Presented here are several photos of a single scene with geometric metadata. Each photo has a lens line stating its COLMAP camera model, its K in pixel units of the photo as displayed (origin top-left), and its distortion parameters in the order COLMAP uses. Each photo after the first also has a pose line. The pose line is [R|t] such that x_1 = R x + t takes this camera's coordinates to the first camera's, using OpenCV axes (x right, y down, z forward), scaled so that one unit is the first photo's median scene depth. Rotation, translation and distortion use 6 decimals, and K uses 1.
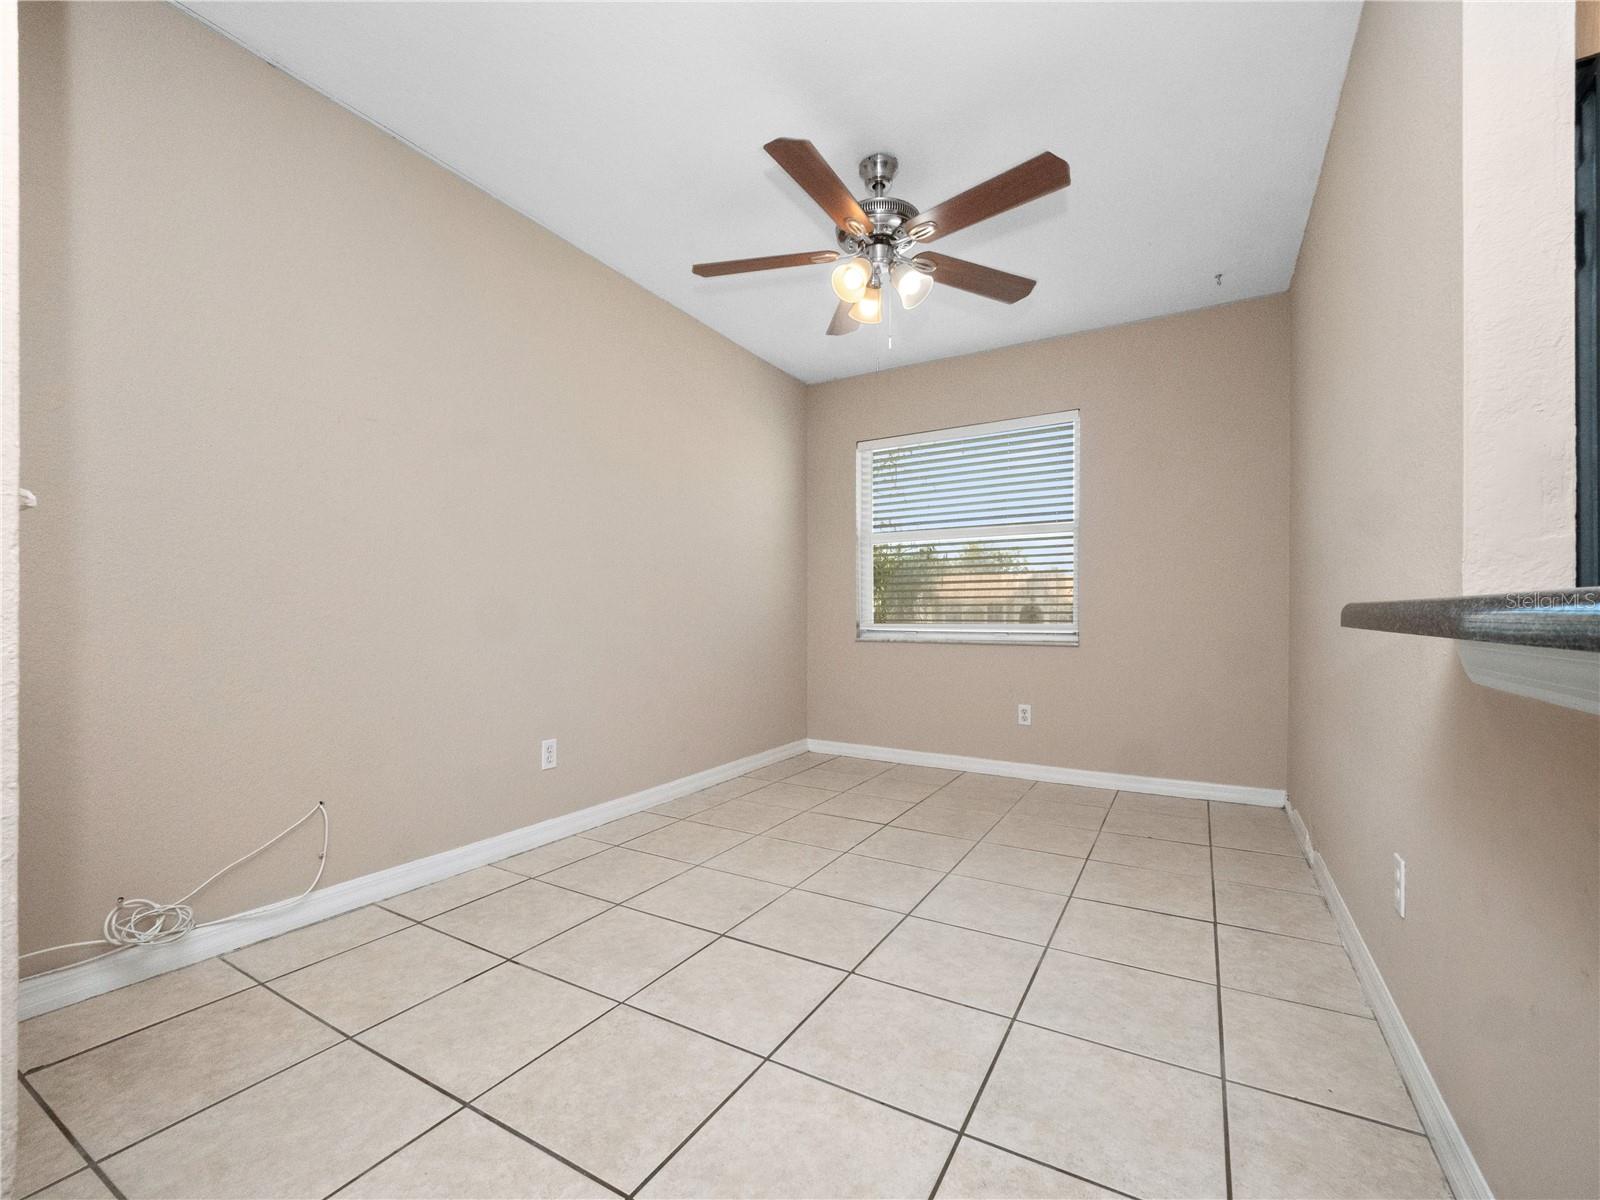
lens RADIAL K [[695.2, 0, 772.3], [0, 695.2, 584.1], [0, 0, 1]] dist [-0.003386, -0.002196]
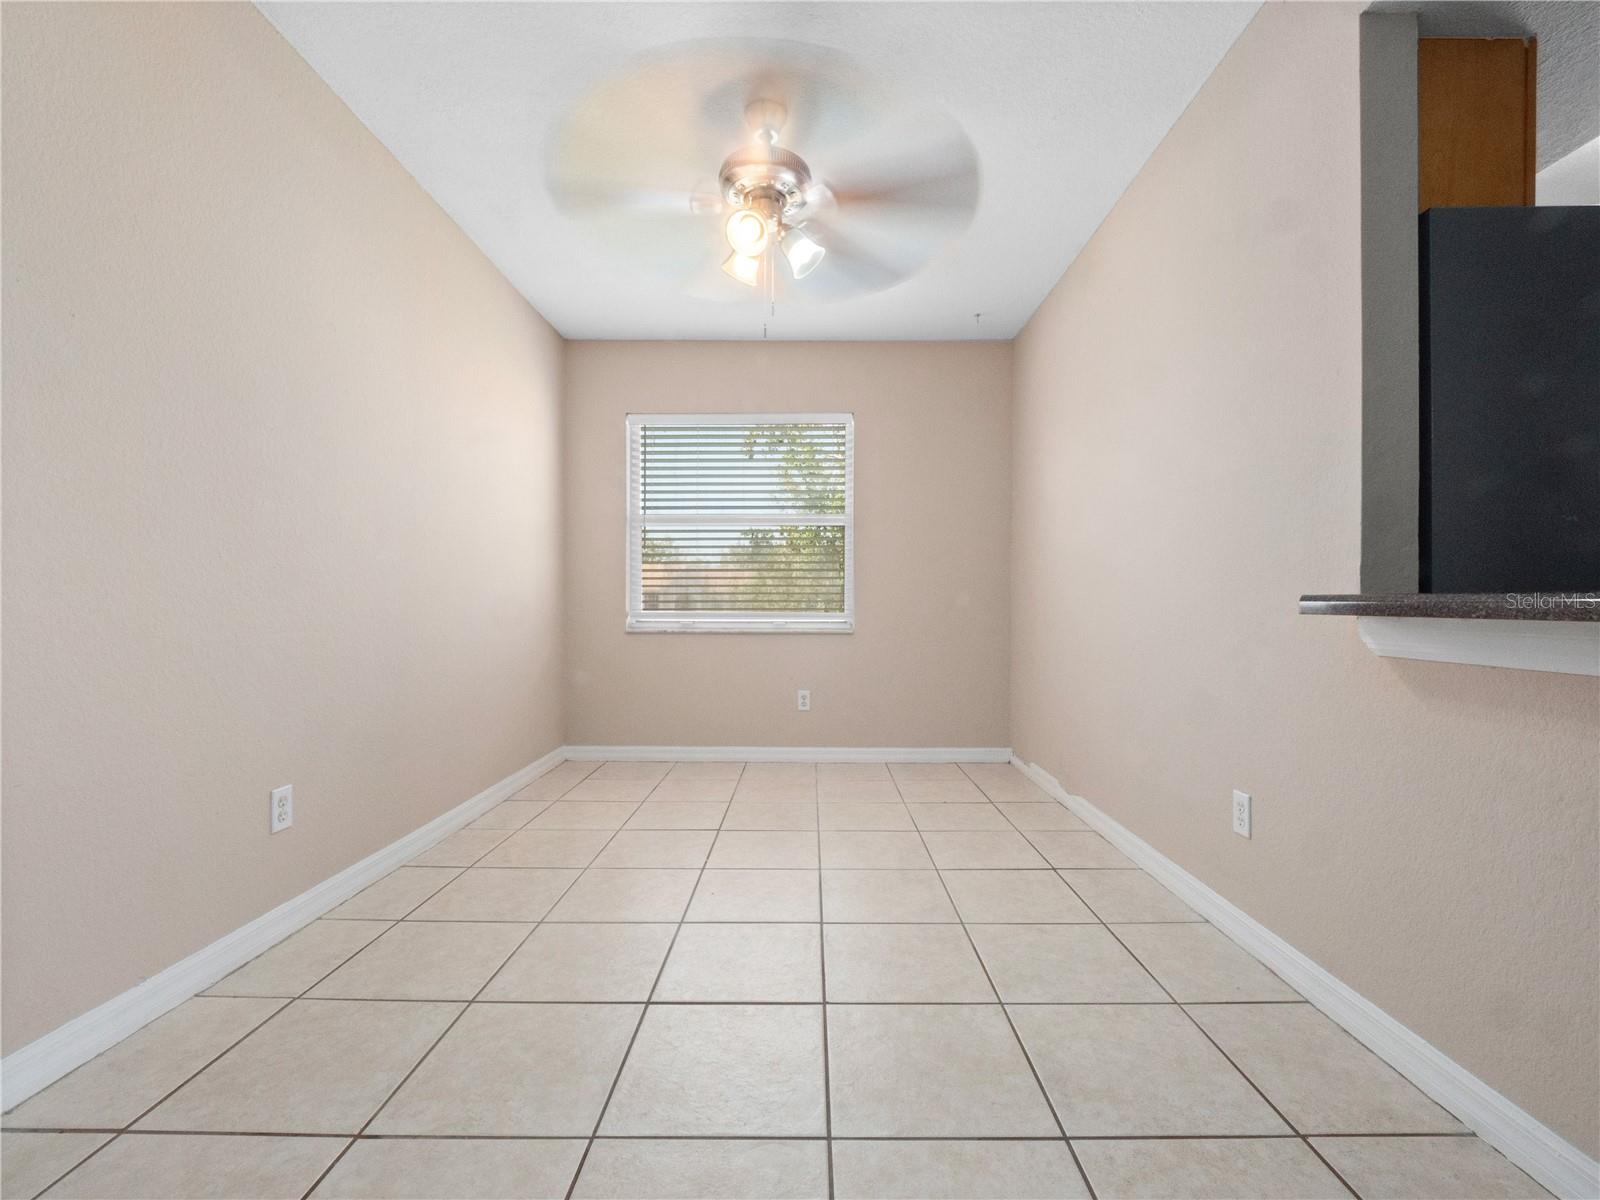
lens RADIAL K [[695.2, 0, 787.4], [0, 695.2, 590.2], [0, 0, 1]] dist [-0.003386, -0.002196]
pose [[0.857294, 0.009875, 0.514732, -0.180733], [-0.022907, 0.999558, 0.018974, 0.003752], [-0.514317, -0.028057, 0.857141, 0.122651]]
